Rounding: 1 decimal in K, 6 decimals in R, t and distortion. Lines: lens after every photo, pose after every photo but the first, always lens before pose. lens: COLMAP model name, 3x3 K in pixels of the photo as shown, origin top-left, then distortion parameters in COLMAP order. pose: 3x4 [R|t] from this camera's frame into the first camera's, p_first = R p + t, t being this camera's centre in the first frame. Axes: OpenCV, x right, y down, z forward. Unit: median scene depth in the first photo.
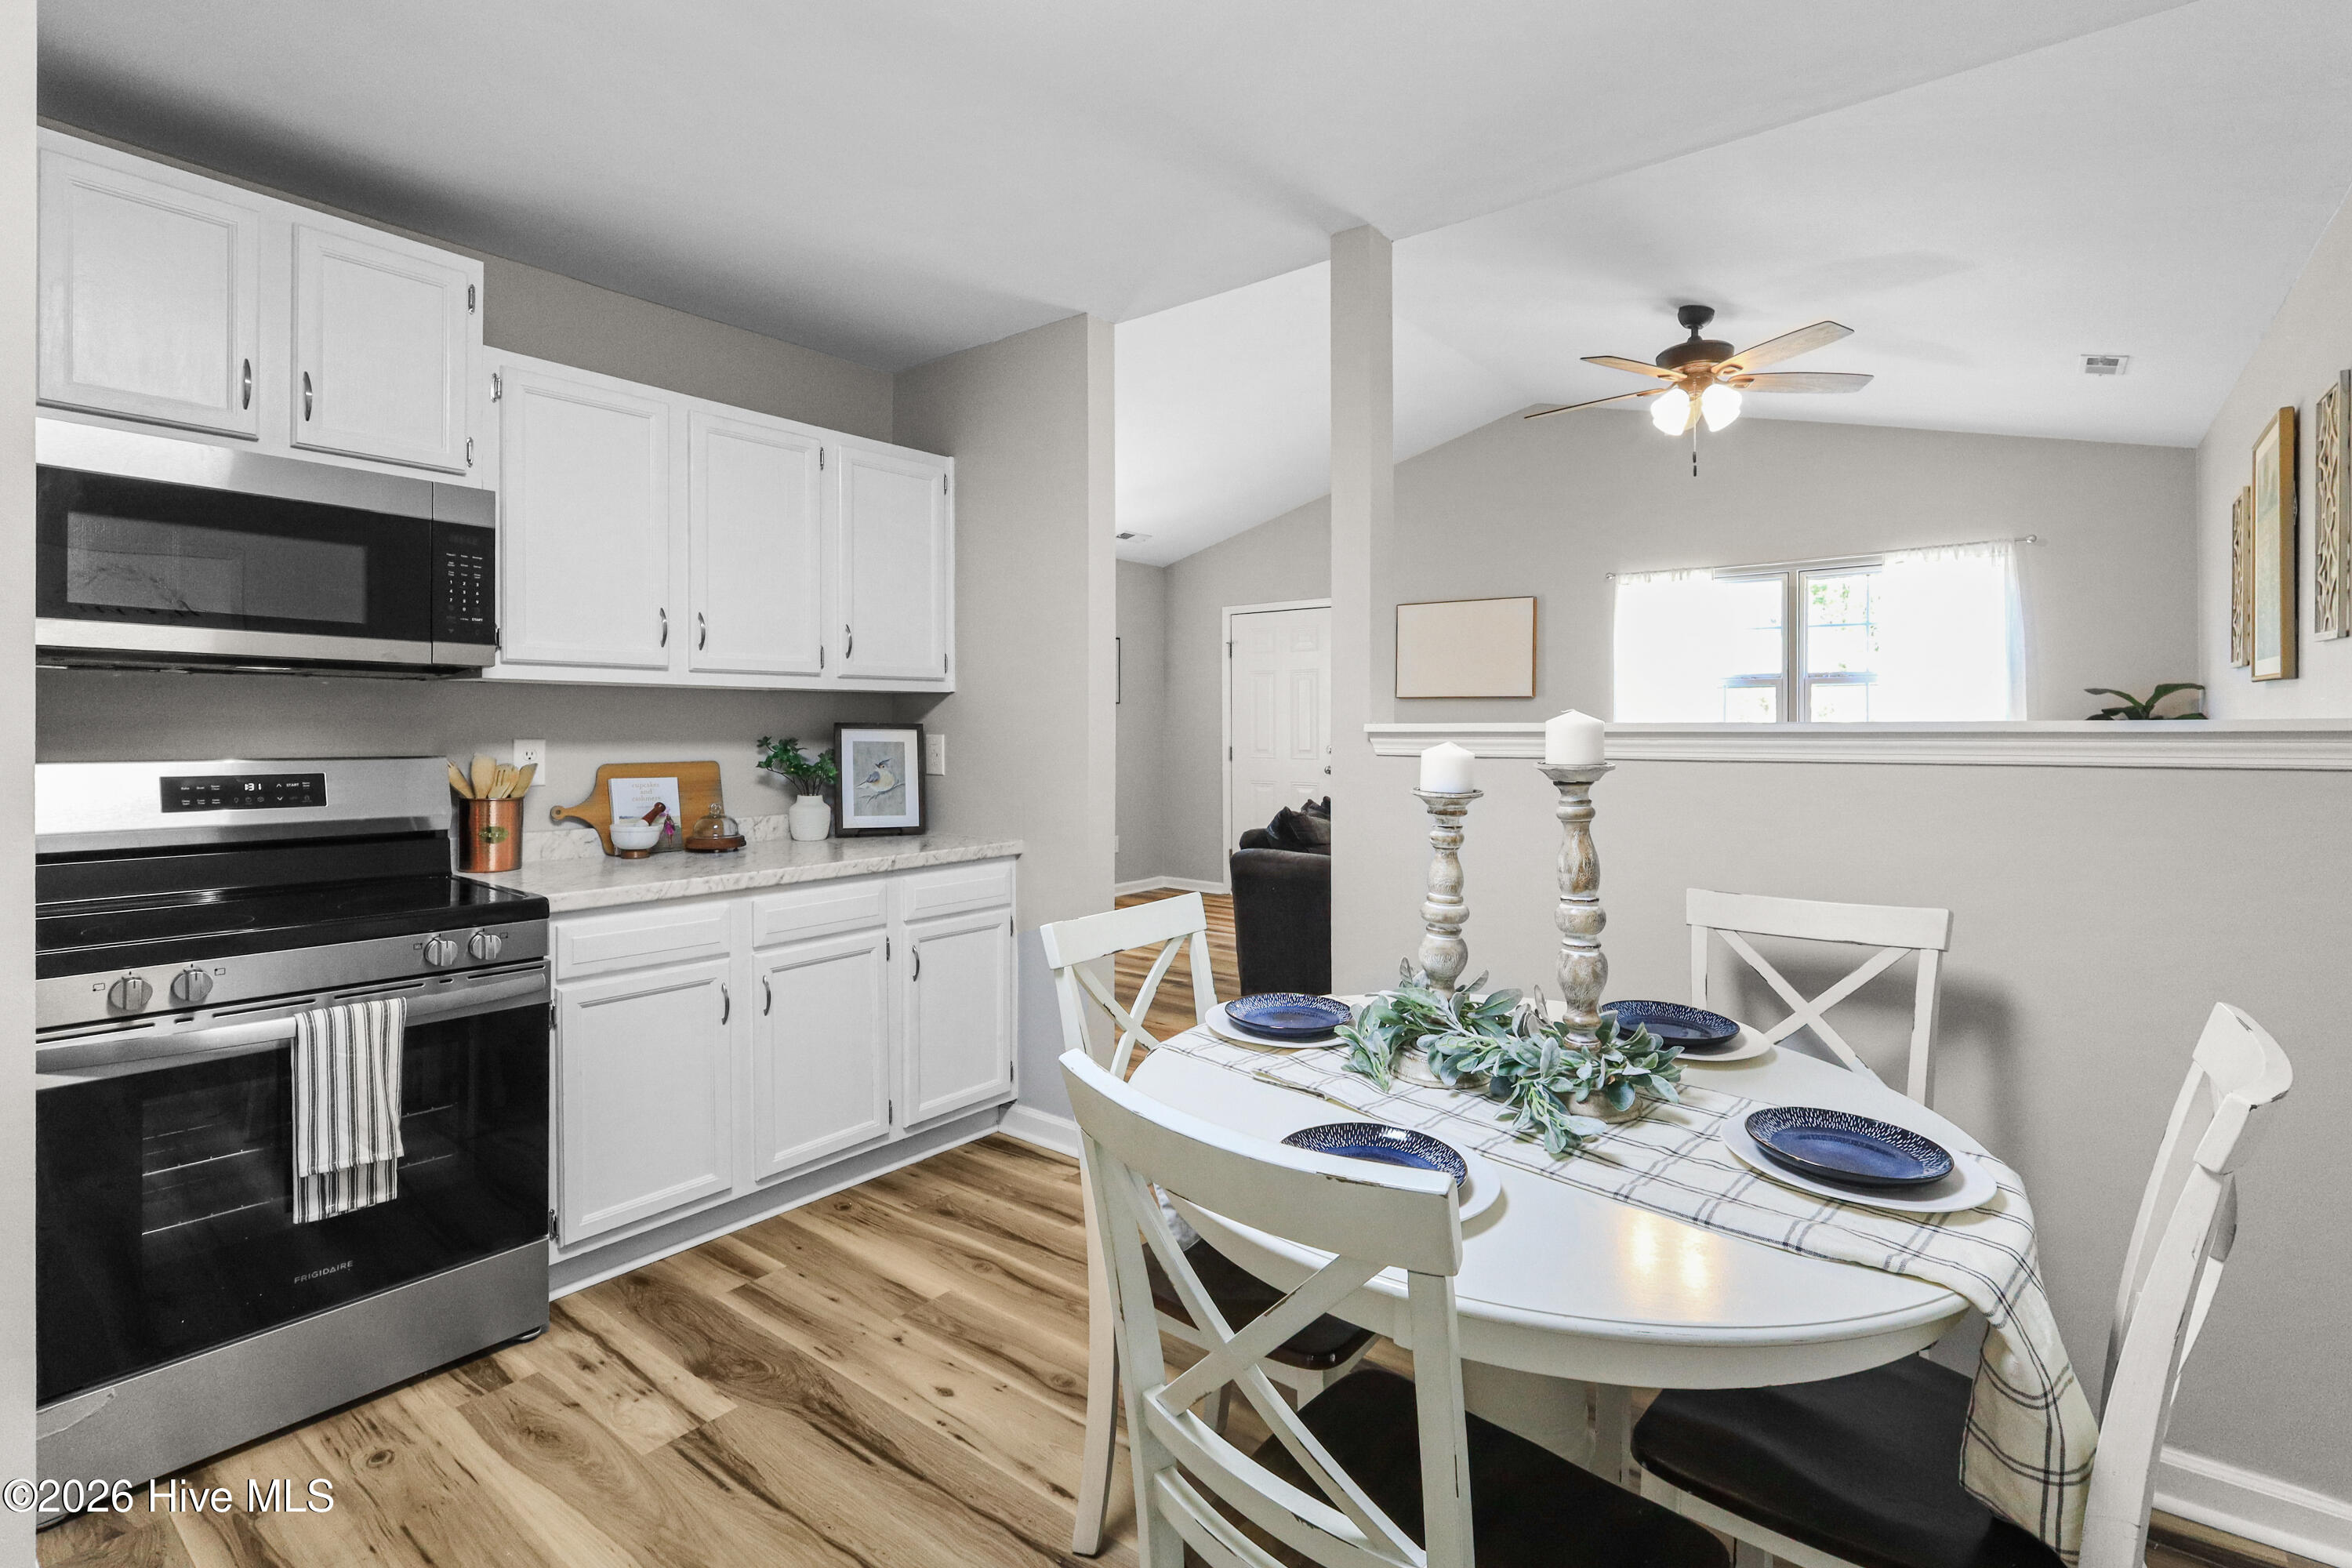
lens RADIAL K [[1092.3, 0, 1180.9], [0, 1092.3, 768.9], [0, 0, 1]] dist [-0.003569, -0.000411]
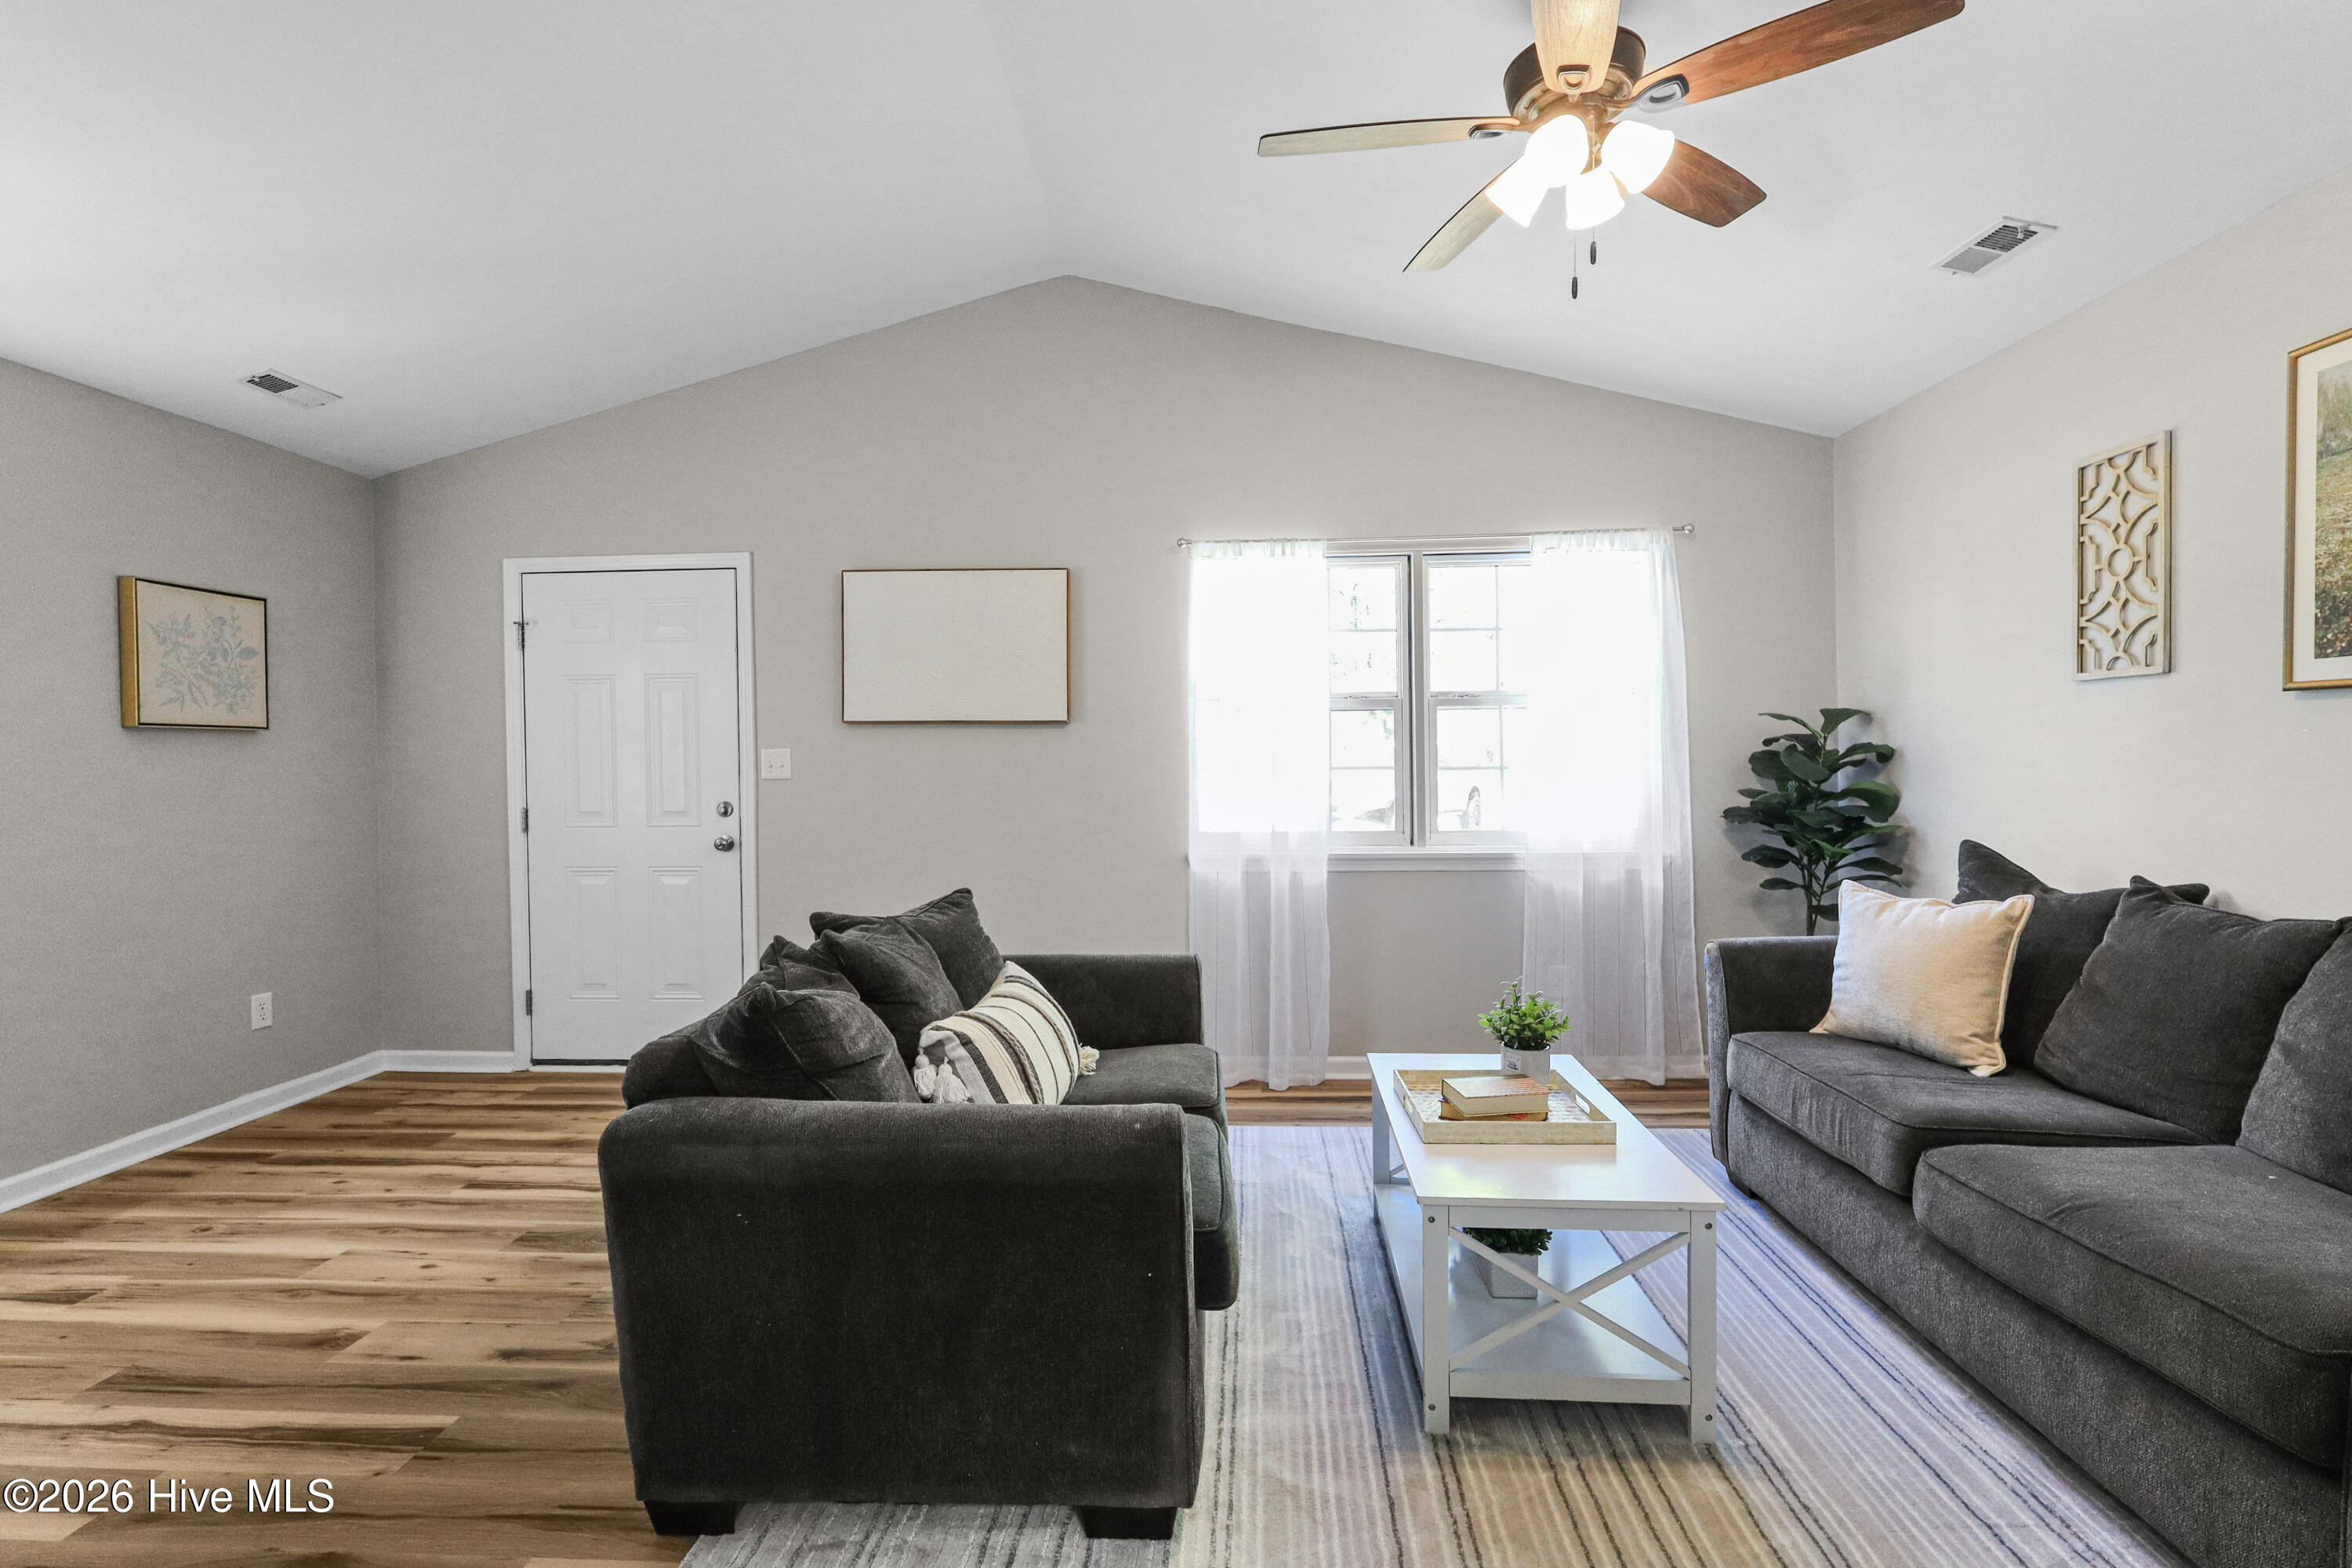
lens RADIAL K [[1102.3, 0, 1167.6], [0, 1102.3, 771.6], [0, 0, 1]] dist [0.009875, 0.000158]
pose [[0.826057, -0.008899, 0.563516, -0.002244], [0.029532, 0.999185, -0.027511, -0.017642], [-0.562812, 0.039367, 0.825647, 0.469846]]
